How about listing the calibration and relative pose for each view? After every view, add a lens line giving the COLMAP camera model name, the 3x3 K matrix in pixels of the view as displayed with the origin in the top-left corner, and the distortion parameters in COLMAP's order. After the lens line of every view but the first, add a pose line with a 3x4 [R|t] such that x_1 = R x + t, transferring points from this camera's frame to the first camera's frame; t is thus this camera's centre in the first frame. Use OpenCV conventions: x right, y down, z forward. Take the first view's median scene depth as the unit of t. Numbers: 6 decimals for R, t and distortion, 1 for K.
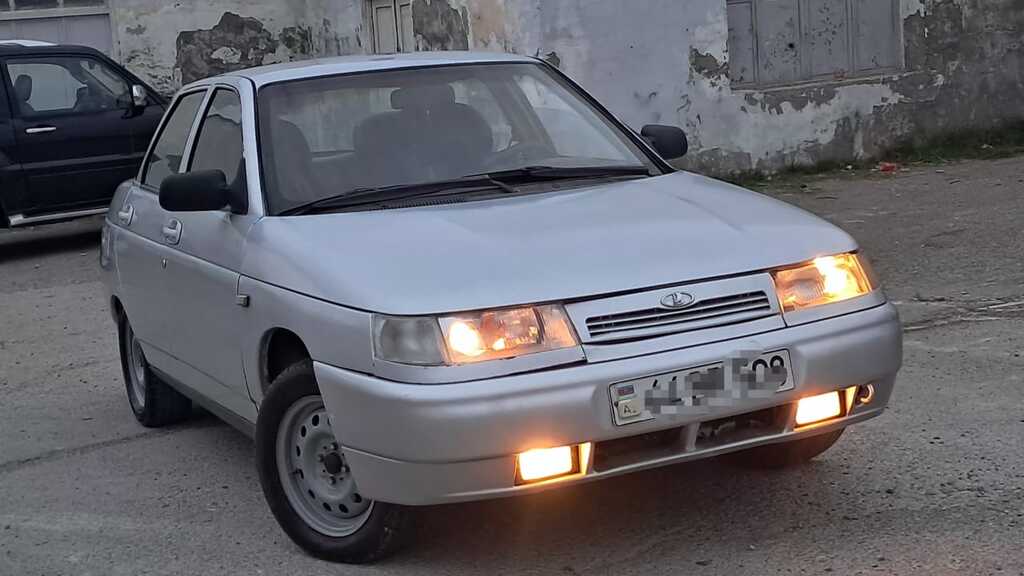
lens RADIAL K [[1574.9, 0, 512.0], [0, 1574.9, 288.0], [0, 0, 1]] dist [0.274150, -0.818376]
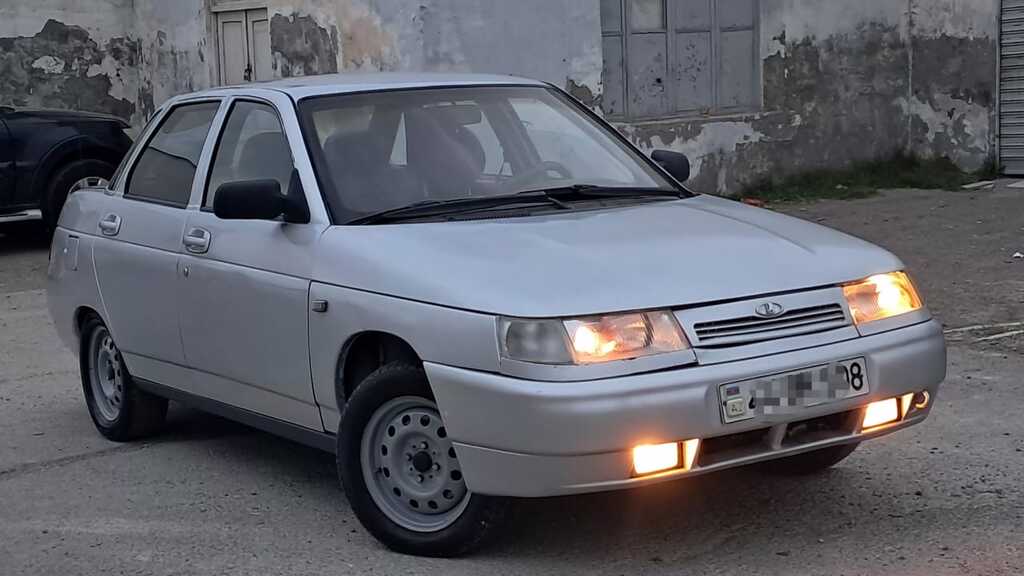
lens RADIAL K [[1671.6, 0, 509.3], [0, 1671.6, 299.4], [0, 0, 1]] dist [0.292889, -0.938887]
pose [[0.989214, 0.019826, 0.145128, -0.179474], [-0.017277, 0.999674, -0.018807, 0.019220], [-0.145453, 0.016097, 0.989234, -0.085673]]
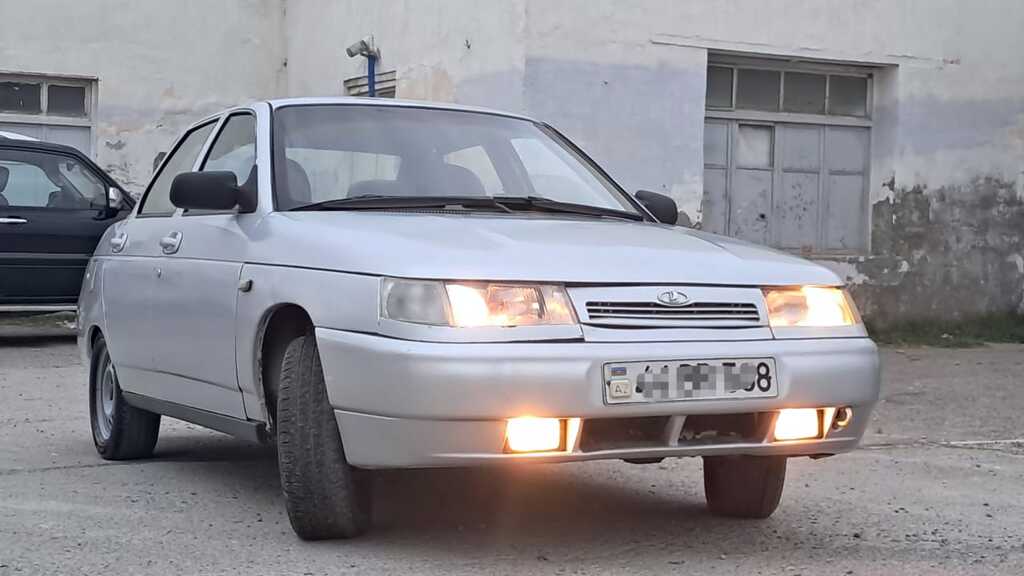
lens RADIAL K [[1603.6, 0, 512.0], [0, 1603.6, 288.0], [0, 0, 1]] dist [0.318328, -0.983536]
pose [[0.994465, 0.101192, 0.028277, -0.023905], [-0.096729, 0.986833, -0.129634, 0.111790], [-0.041023, 0.126181, 0.991159, -0.036036]]
